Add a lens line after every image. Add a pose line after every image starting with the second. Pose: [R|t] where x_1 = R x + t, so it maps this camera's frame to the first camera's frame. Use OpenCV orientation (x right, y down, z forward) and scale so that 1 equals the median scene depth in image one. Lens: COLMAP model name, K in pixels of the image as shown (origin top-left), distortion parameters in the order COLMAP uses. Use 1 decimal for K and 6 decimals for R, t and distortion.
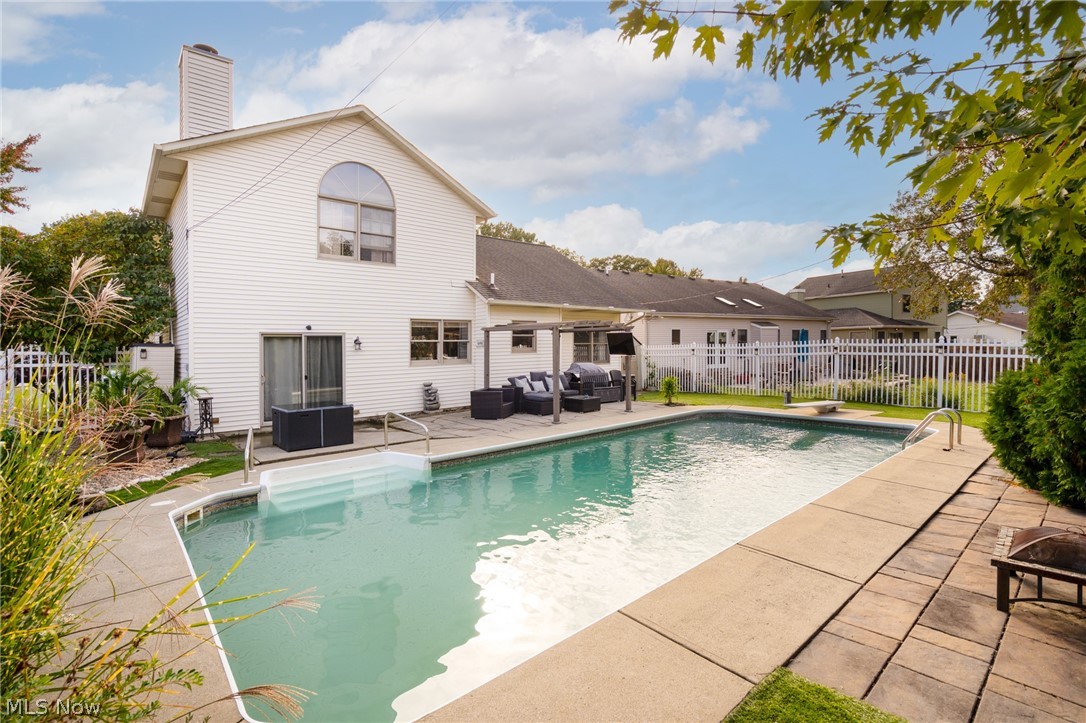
lens RADIAL K [[499.0, 0, 541.1], [0, 499.0, 356.5], [0, 0, 1]] dist [-0.000690, -0.000028]
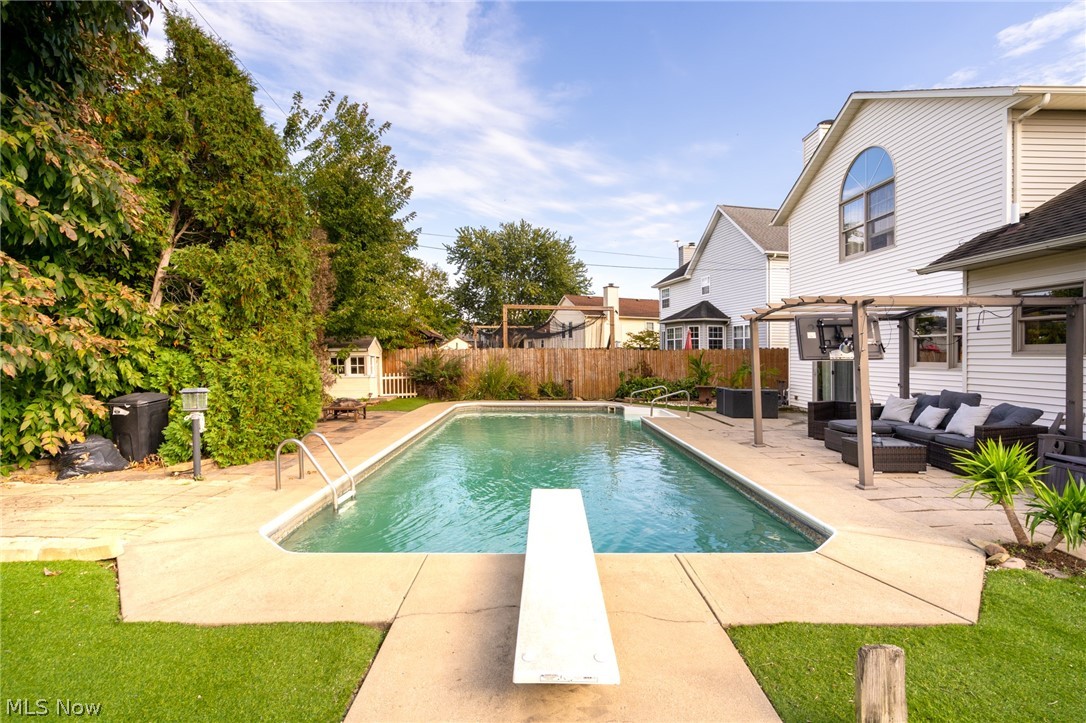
lens RADIAL K [[493.4, 0, 542.8], [0, 493.4, 366.8], [0, 0, 1]] dist [-0.000714, 0.000006]
pose [[-0.645202, 0.035230, -0.763200, 0.711398], [-0.006163, 0.998664, 0.051309, -0.021760], [0.763987, 0.037808, -0.644122, 1.088547]]
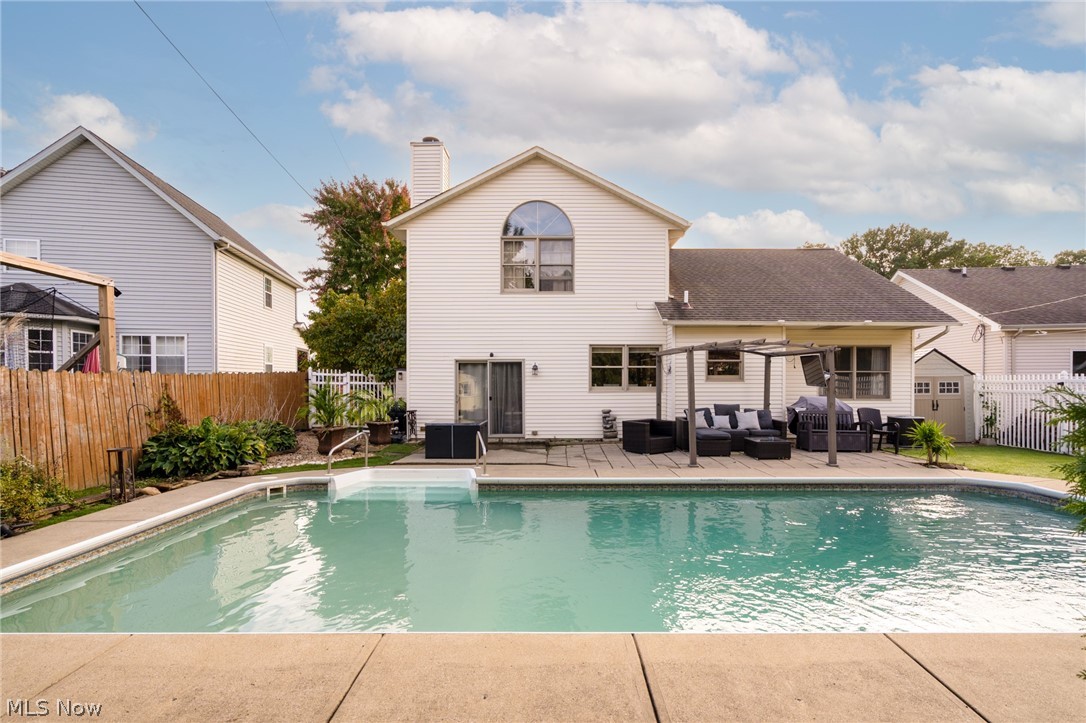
lens RADIAL K [[503.3, 0, 558.6], [0, 503.3, 378.0], [0, 0, 1]] dist [0.004249, 0.000741]
pose [[0.750605, 0.011521, -0.660651, 0.366146], [-0.024318, 0.999652, -0.010196, 0.002859], [0.660303, 0.023719, 0.750624, 0.212327]]
